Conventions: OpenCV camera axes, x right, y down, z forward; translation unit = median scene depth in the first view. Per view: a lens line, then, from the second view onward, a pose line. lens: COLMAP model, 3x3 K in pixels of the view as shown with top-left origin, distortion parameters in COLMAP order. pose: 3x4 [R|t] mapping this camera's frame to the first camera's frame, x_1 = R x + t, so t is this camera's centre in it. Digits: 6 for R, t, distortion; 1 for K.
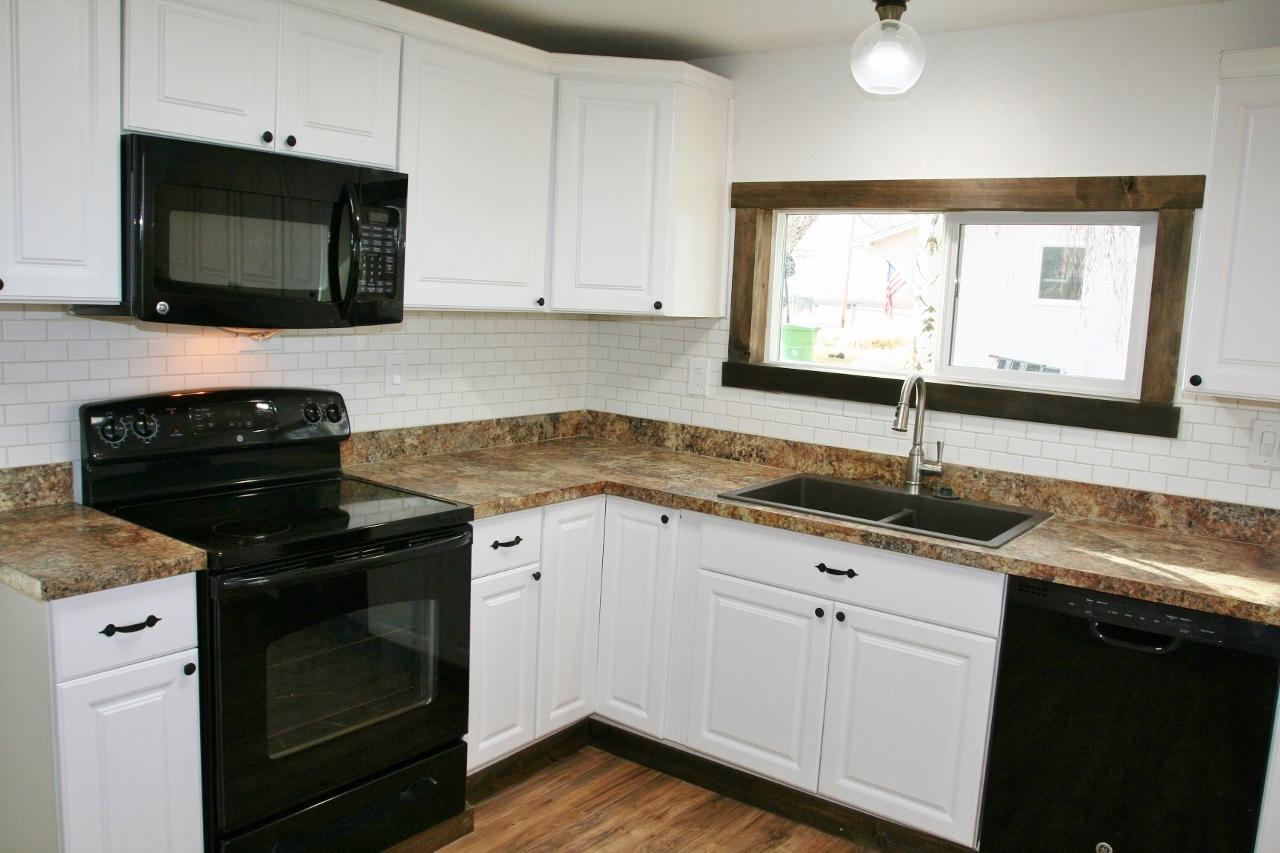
lens RADIAL K [[1020.5, 0, 640.0], [0, 1020.5, 426.5], [0, 0, 1]] dist [-0.082419, 0.045806]
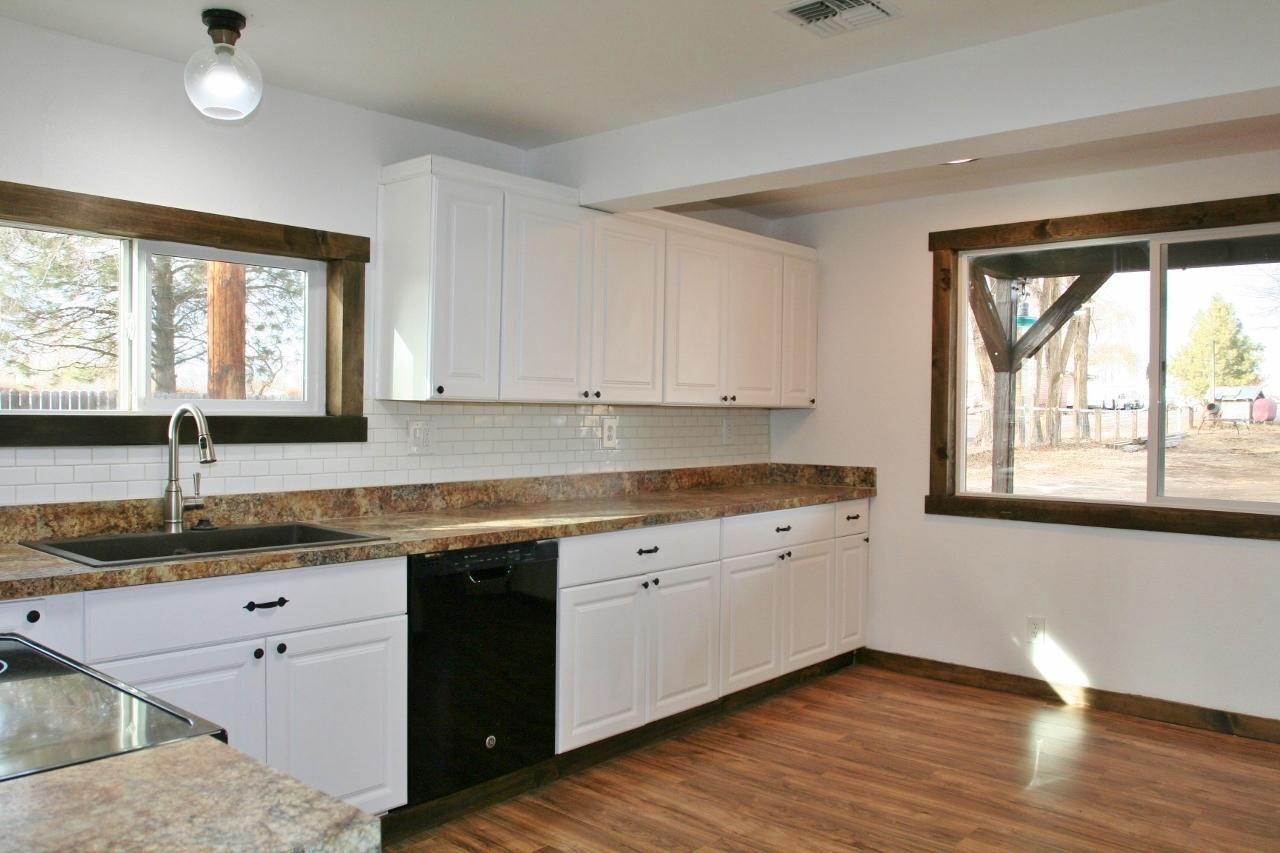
lens RADIAL K [[1020.5, 0, 640.0], [0, 1020.5, 426.5], [0, 0, 1]] dist [-0.082419, 0.045806]
pose [[0.079869, -0.059874, 0.995006, -0.710955], [0.126792, 0.990697, 0.049437, -0.026919], [-0.988709, 0.122211, 0.086718, 0.541696]]
